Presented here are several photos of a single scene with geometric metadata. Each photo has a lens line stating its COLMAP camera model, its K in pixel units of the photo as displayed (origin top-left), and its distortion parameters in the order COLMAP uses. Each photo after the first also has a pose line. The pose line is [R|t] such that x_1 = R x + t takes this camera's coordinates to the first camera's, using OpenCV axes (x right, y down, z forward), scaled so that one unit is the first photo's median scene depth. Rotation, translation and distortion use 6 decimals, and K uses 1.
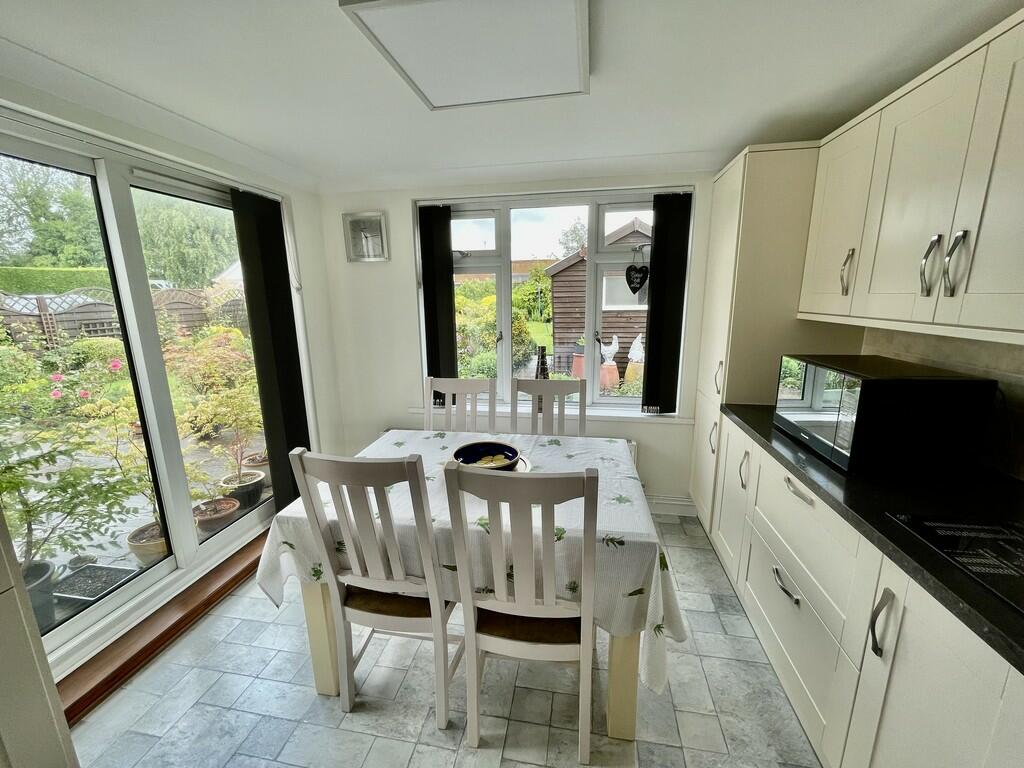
lens RADIAL K [[413.1, 0, 512.0], [0, 413.1, 384.0], [0, 0, 1]] dist [-0.000609, -0.000090]
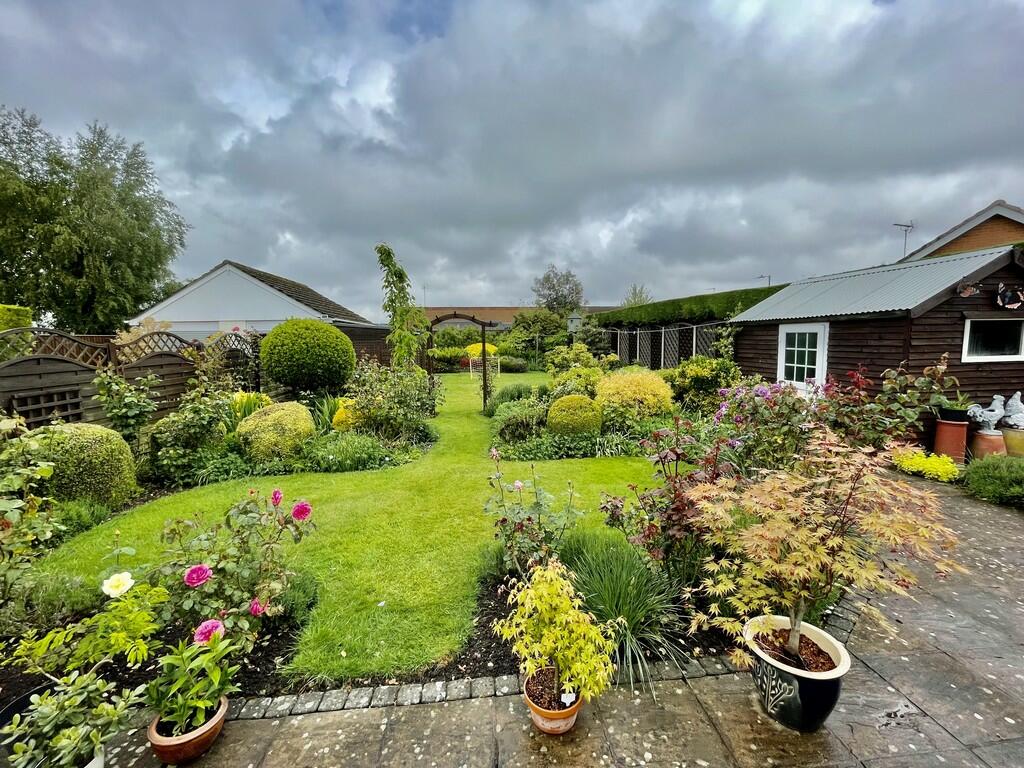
lens RADIAL K [[413.1, 0, 512.0], [0, 413.1, 384.0], [0, 0, 1]] dist [-0.000609, -0.000090]
pose [[0.965487, -0.025632, 0.259186, -0.282923], [0.054791, 0.992865, -0.105910, -0.037340], [-0.254622, 0.116456, 0.960003, 0.173374]]
